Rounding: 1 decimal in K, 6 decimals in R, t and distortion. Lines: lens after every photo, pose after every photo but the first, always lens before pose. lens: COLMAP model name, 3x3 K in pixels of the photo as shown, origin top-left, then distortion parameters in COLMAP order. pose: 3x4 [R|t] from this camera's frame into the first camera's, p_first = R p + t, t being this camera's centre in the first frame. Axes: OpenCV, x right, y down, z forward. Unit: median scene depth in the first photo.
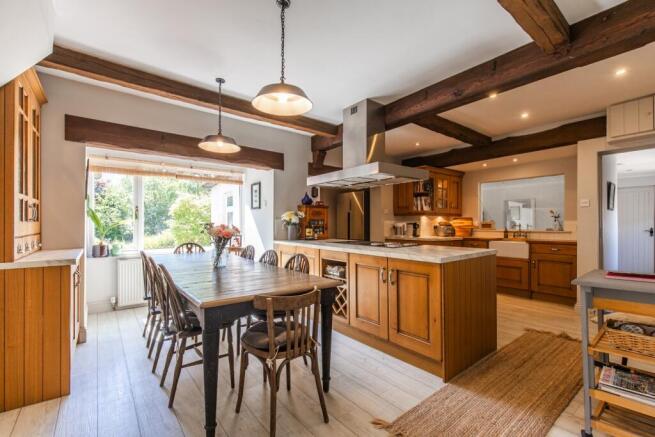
lens RADIAL K [[299.2, 0, 327.0], [0, 299.2, 221.4], [0, 0, 1]] dist [0.001402, 0.000519]
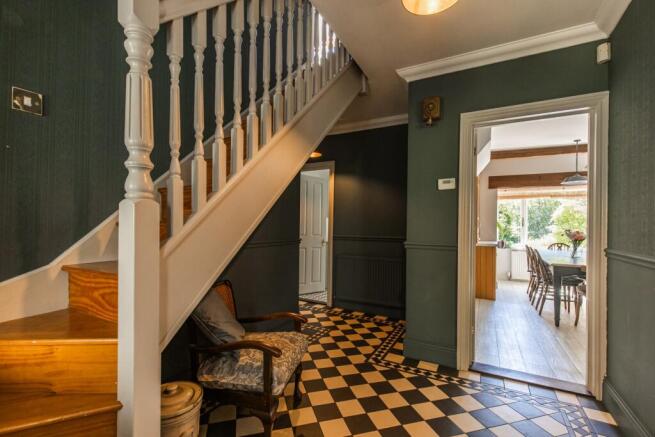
lens RADIAL K [[299.2, 0, 326.5], [0, 299.2, 224.4], [0, 0, 1]] dist [0.001402, 0.000519]
pose [[0.415677, 0.000480, -0.909512, 0.412301], [-0.003746, 0.999992, -0.001185, -0.013155], [0.909505, 0.003900, 0.415675, -0.667249]]
